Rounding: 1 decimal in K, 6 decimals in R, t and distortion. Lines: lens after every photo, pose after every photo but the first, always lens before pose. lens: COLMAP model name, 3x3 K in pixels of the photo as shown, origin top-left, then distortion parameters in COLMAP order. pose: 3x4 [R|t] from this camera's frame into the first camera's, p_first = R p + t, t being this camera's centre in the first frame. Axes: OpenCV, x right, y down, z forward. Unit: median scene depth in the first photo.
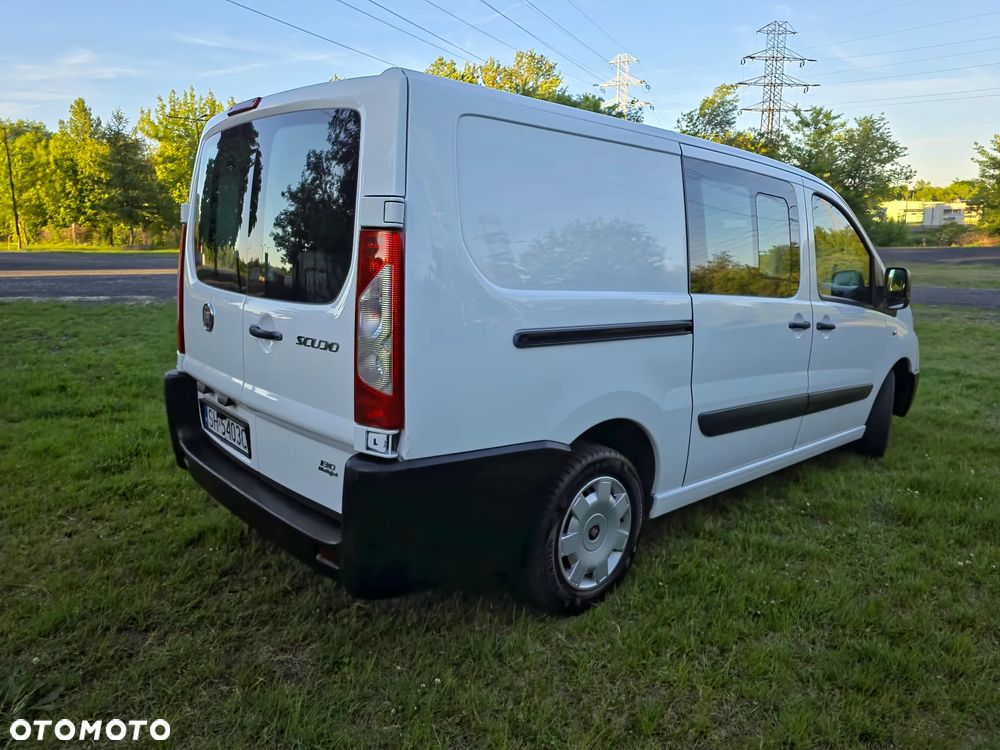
lens RADIAL K [[693.3, 0, 511.9], [0, 693.3, 365.1], [0, 0, 1]] dist [0.070024, -0.068930]
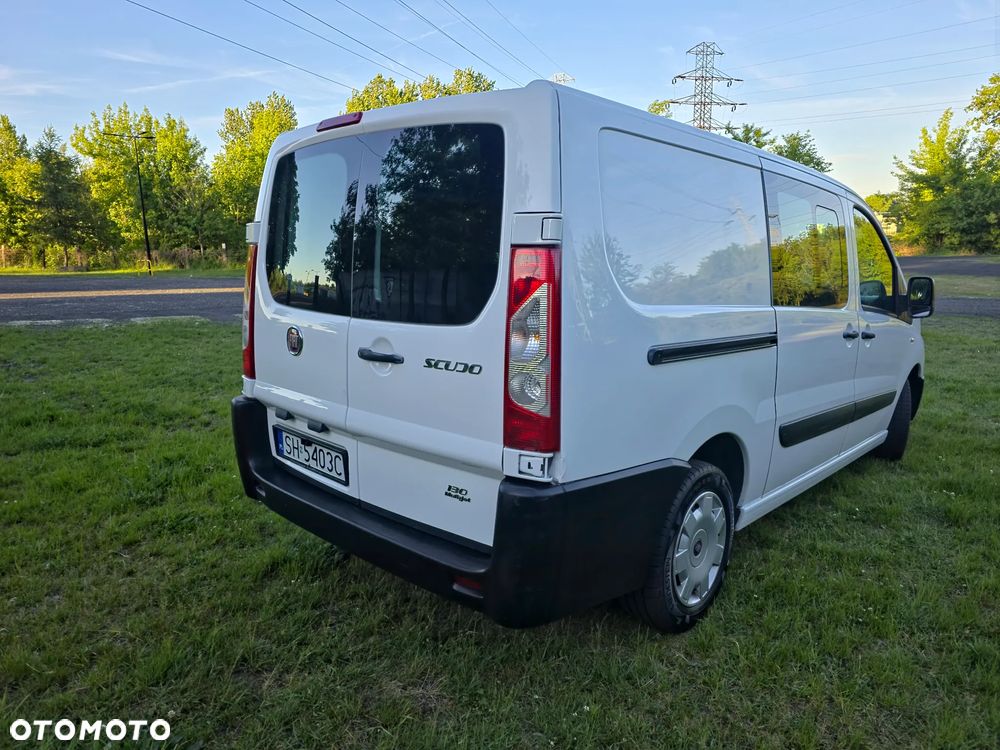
lens RADIAL K [[686.2, 0, 507.4], [0, 686.2, 373.0], [0, 0, 1]] dist [0.069899, -0.064543]
pose [[0.997091, -0.026250, 0.071559, -0.191407], [0.026878, 0.999608, -0.007828, -0.007913], [-0.071325, 0.009729, 0.997406, 0.027866]]
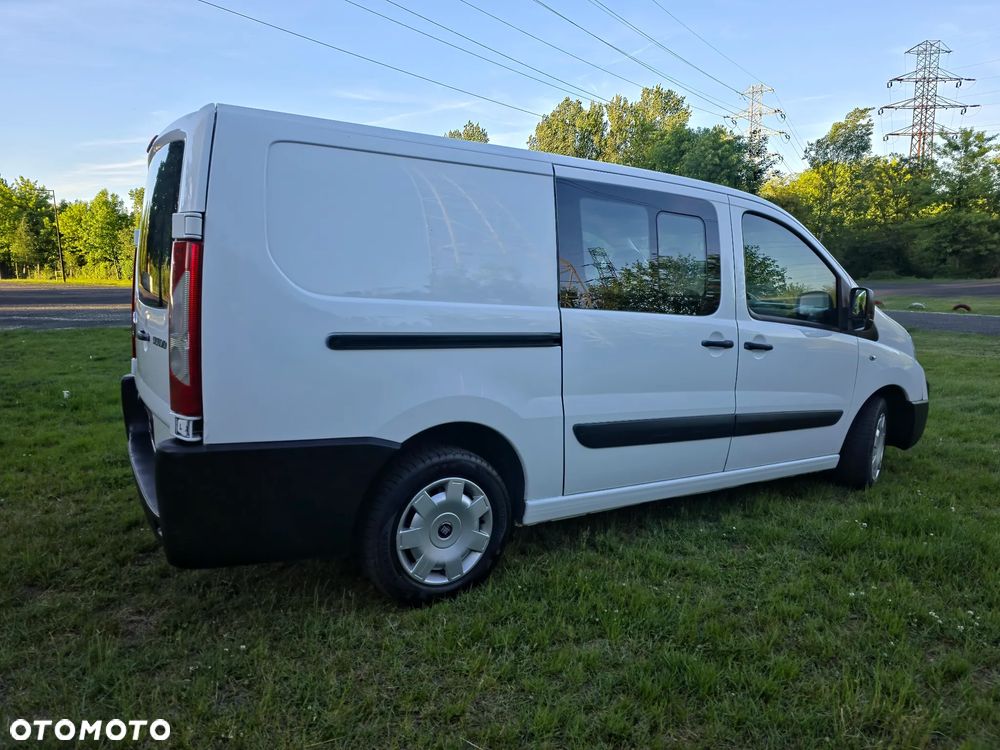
lens RADIAL K [[686.2, 0, 507.4], [0, 686.2, 373.0], [0, 0, 1]] dist [0.069899, -0.064543]
pose [[0.982115, 0.020826, -0.187127, 0.353347], [-0.027681, 0.999035, -0.034091, 0.030364], [0.186236, 0.038662, 0.981744, -0.014381]]
